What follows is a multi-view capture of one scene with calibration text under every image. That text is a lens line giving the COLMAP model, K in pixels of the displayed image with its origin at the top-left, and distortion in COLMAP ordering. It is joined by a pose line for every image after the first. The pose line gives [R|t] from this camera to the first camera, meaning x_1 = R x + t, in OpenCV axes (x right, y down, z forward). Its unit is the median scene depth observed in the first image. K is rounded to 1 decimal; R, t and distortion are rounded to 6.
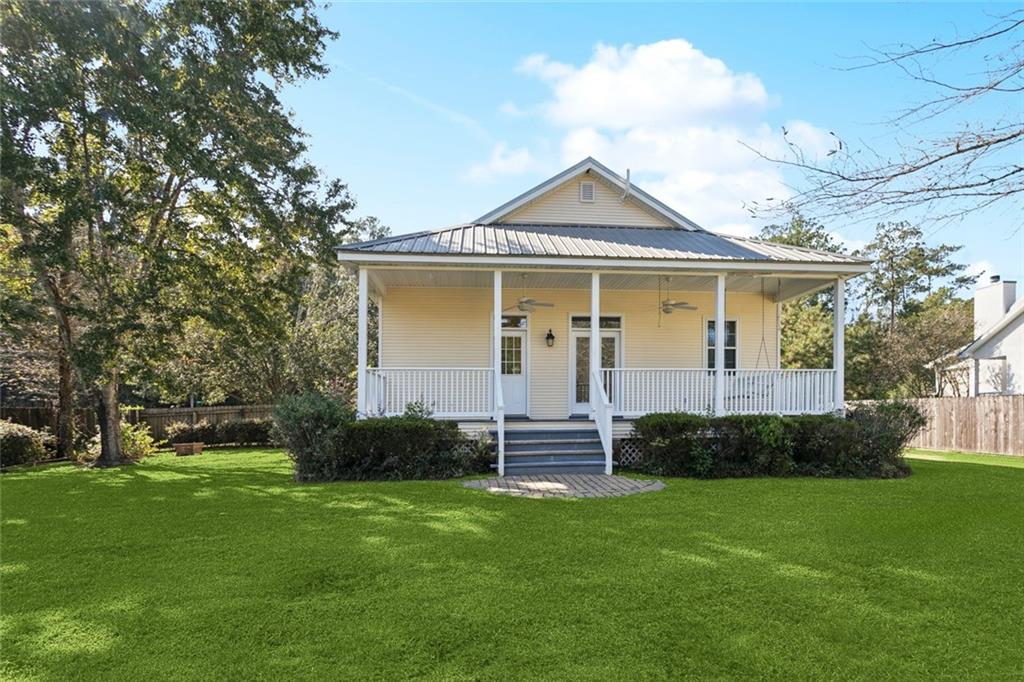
lens RADIAL K [[491.7, 0, 537.4], [0, 491.7, 401.9], [0, 0, 1]] dist [0.001966, 0.000064]
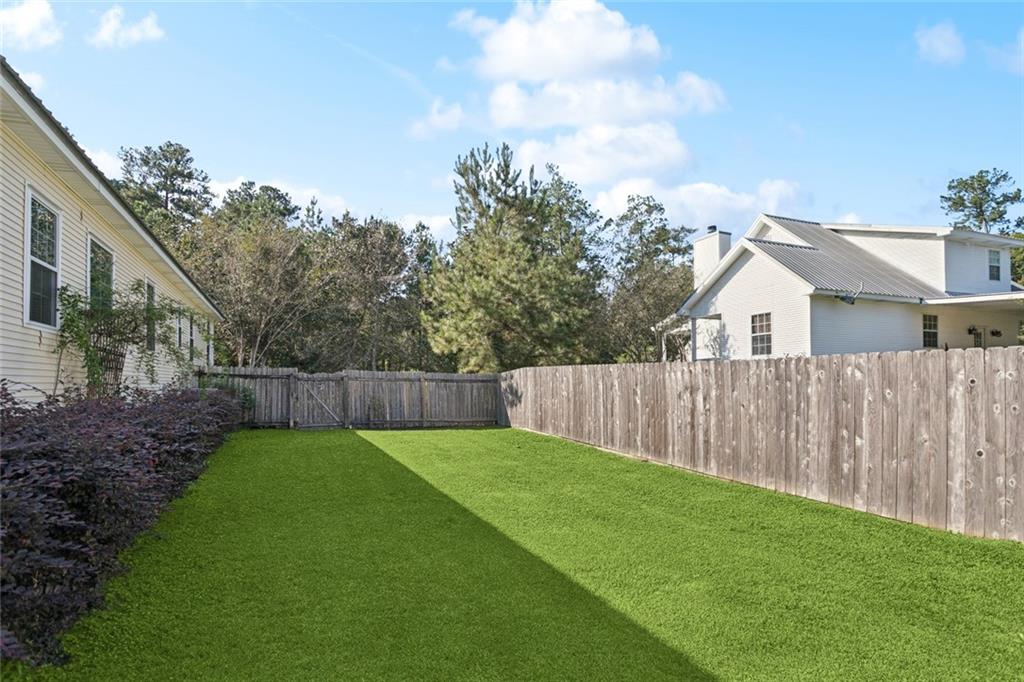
lens RADIAL K [[491.7, 0, 510.0], [0, 491.7, 346.0], [0, 0, 1]] dist [0.001966, 0.000064]
pose [[0.943576, 0.021127, 0.330480, 0.345417], [-0.007344, 0.999052, -0.042898, -0.002335], [-0.331073, 0.038050, 0.942838, 0.341567]]
